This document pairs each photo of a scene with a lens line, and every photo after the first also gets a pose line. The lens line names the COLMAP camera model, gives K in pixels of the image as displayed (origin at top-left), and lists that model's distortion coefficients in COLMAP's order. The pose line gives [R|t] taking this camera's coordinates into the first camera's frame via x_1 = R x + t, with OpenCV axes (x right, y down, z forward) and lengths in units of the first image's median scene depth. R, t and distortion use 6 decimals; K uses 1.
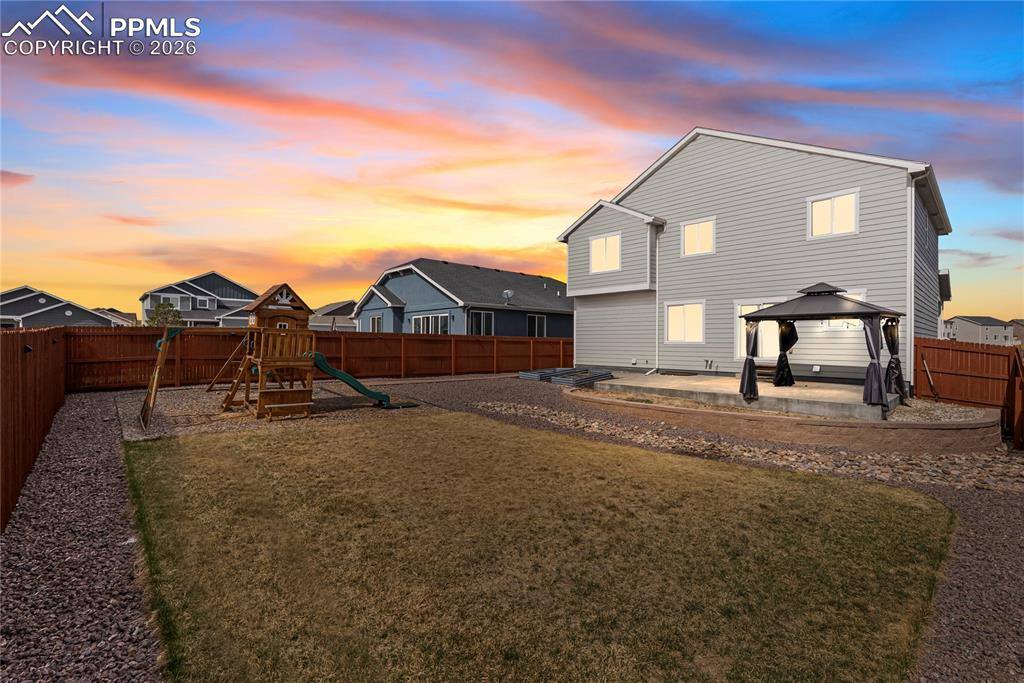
lens RADIAL K [[445.4, 0, 512.0], [0, 445.4, 341.5], [0, 0, 1]] dist [-0.016233, 0.000181]
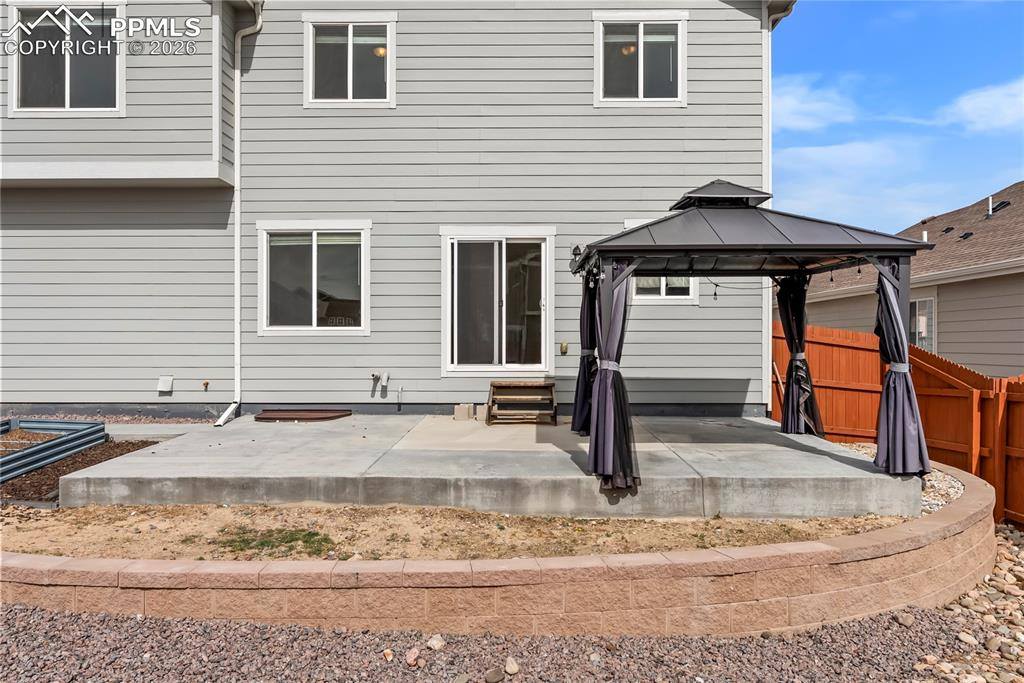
lens RADIAL K [[732.7, 0, 512.0], [0, 732.7, 341.5], [0, 0, 1]] dist [-0.004816, -0.000860]
pose [[0.687297, -0.004239, 0.726364, 0.058714], [0.002805, 0.999991, 0.003183, 0.011817], [-0.726371, -0.000150, 0.687303, 0.536632]]
